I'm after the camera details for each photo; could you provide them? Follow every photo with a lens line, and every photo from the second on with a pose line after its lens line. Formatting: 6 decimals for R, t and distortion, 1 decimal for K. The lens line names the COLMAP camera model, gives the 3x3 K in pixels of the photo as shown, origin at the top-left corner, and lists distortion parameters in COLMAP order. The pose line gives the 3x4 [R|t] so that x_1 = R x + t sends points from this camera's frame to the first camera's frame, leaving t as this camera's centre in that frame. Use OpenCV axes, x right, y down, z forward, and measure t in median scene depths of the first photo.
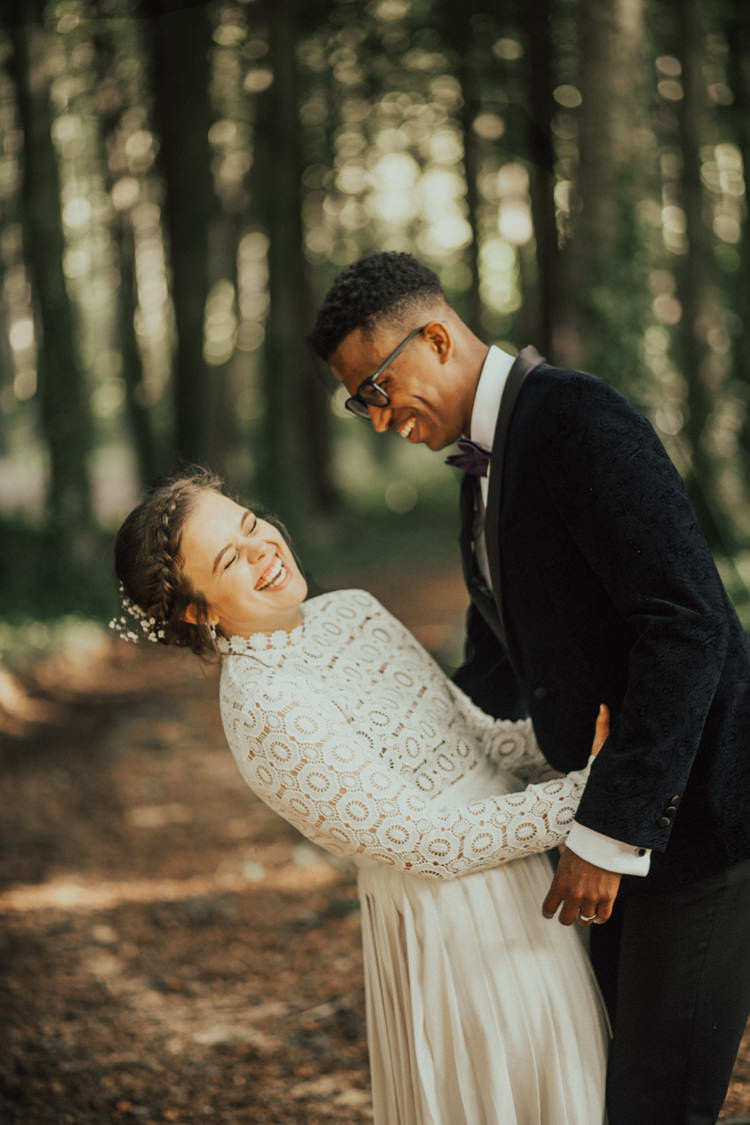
lens RADIAL K [[2690.0, 0, 375.0], [0, 2690.0, 562.5], [0, 0, 1]] dist [0.019430, -3.049602]
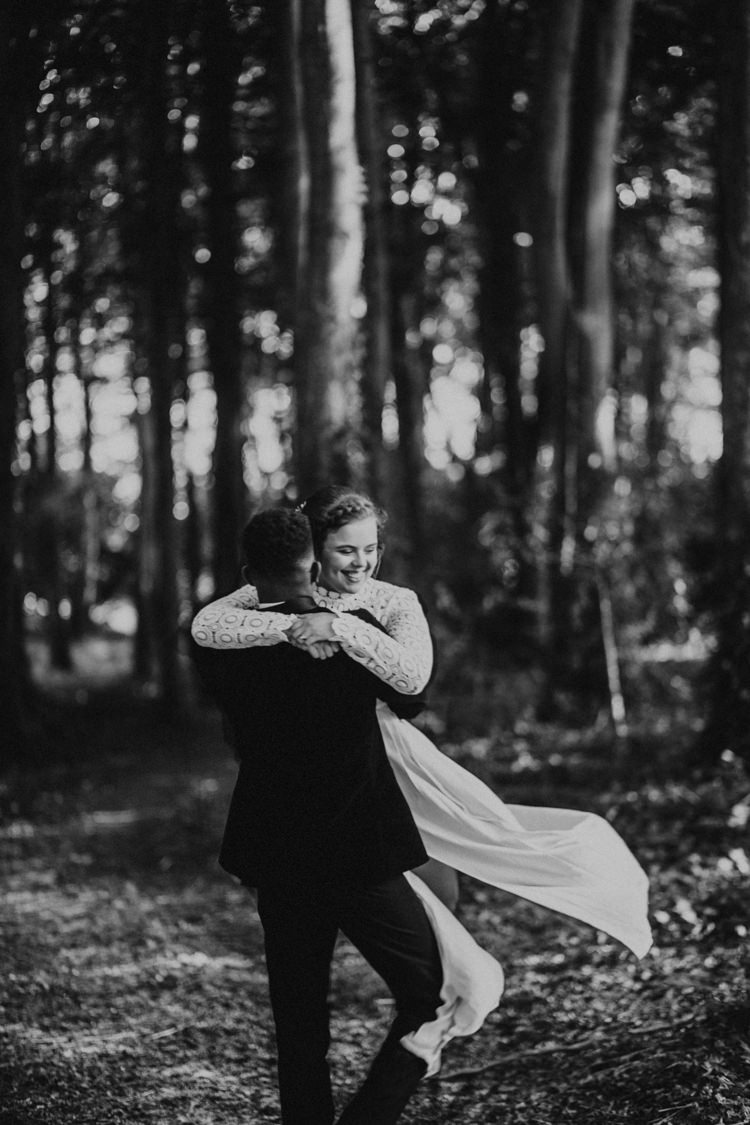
lens RADIAL K [[2690.0, 0, 375.0], [0, 2690.0, 562.5], [0, 0, 1]] dist [0.019430, -3.049602]
pose [[0.991106, 0.019053, 0.131703, -0.022770], [-0.008732, 0.996876, -0.078500, 0.006027], [-0.132787, 0.076652, 0.988176, -0.100519]]
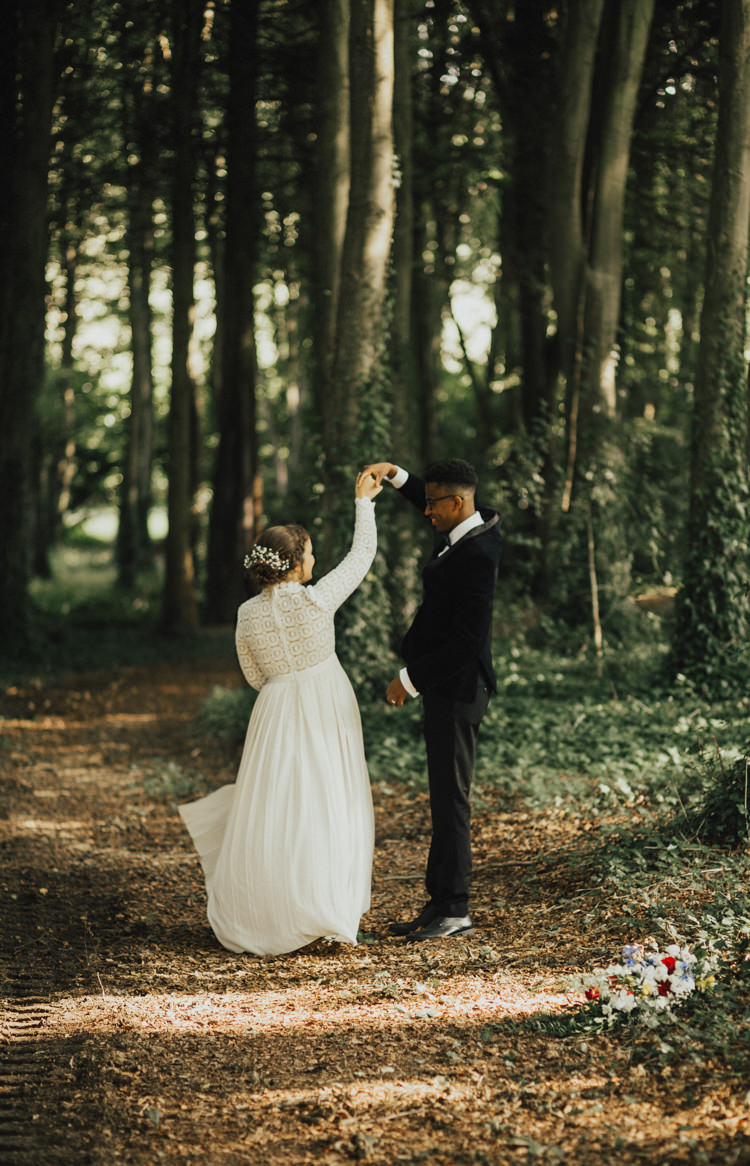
lens RADIAL K [[3216.7, 0, 375.0], [0, 3216.7, 583.0], [0, 0, 1]] dist [-0.047786, -0.272224]
pose [[0.988933, 0.061667, 0.134939, -0.052764], [-0.056312, 0.997480, -0.043156, 0.014792], [-0.137260, 0.035080, 0.989914, -0.288756]]
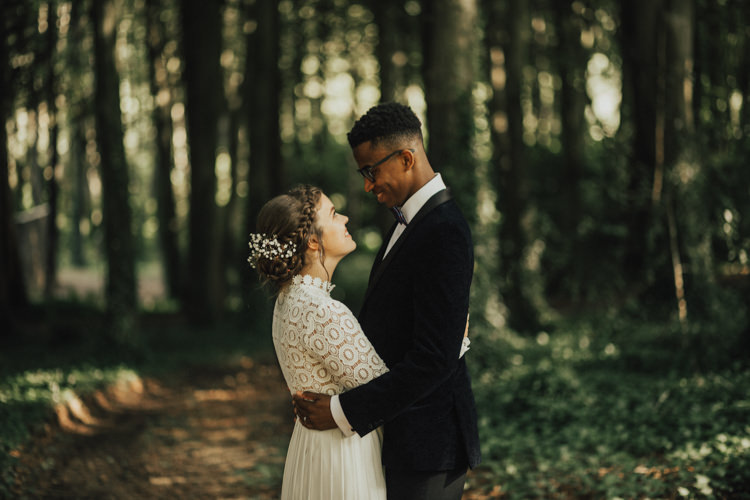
lens RADIAL K [[1793.3, 0, 375.0], [0, 1793.3, 250.0], [0, 0, 1]] dist [0.019430, -3.049602]
pose [[0.999329, 0.025644, 0.026169, 0.004472], [-0.024252, 0.998343, -0.052190, 0.002752], [-0.027464, 0.051520, 0.998294, -0.033539]]
